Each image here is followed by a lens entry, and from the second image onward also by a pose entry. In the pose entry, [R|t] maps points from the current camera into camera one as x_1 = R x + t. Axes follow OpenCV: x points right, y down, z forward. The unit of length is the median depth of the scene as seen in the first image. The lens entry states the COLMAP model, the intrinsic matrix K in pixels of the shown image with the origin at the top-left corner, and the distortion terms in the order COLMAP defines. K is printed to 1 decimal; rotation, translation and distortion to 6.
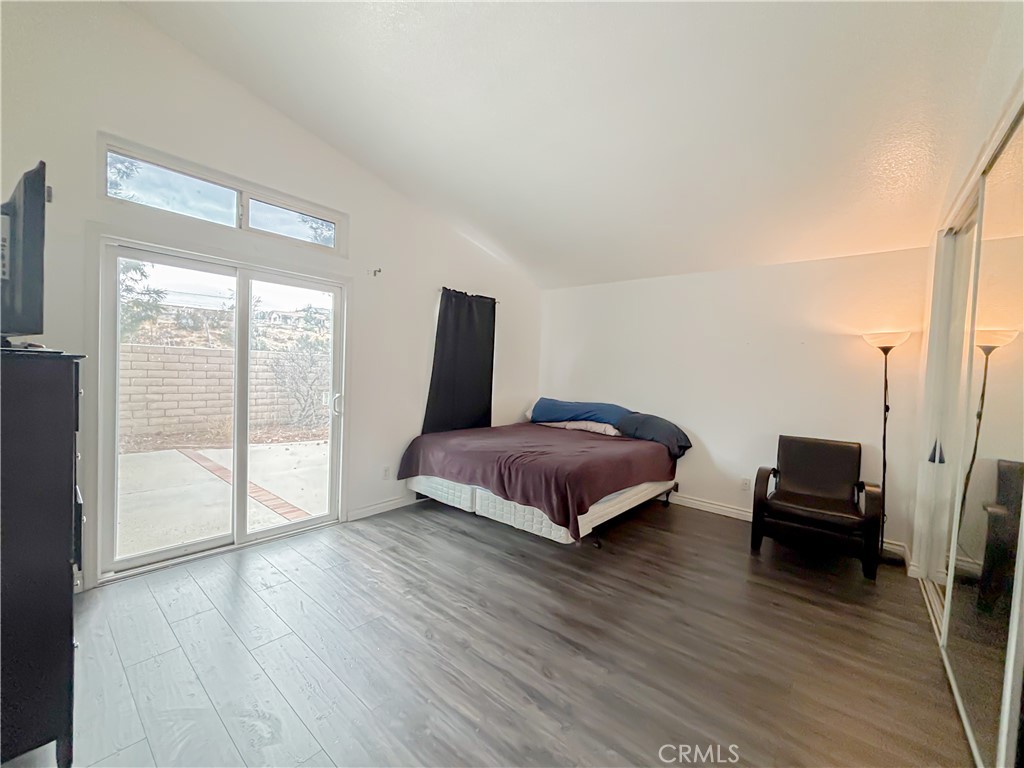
lens RADIAL K [[412.6, 0, 512.0], [0, 412.6, 384.0], [0, 0, 1]] dist [-0.000385, -0.000118]
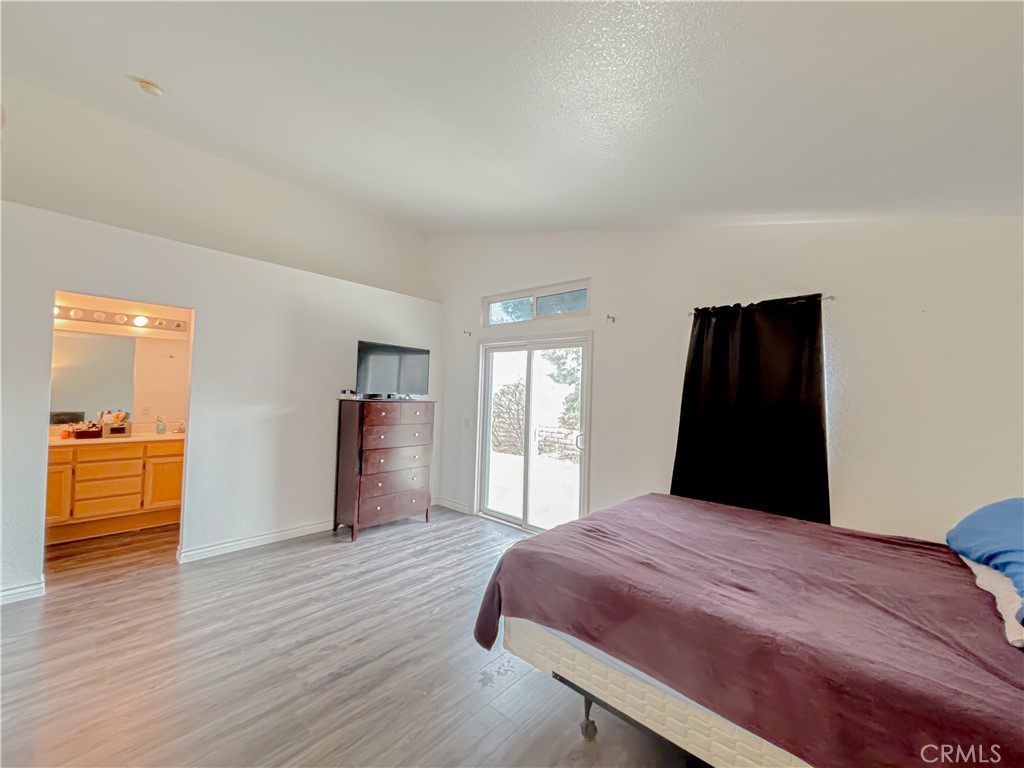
lens RADIAL K [[412.6, 0, 512.0], [0, 412.6, 384.0], [0, 0, 1]] dist [-0.000385, -0.000118]
pose [[-0.045386, -0.041746, -0.998097, 0.778894], [-0.046817, 0.998118, -0.039618, -0.060126], [0.997872, 0.044929, -0.047255, 0.894732]]
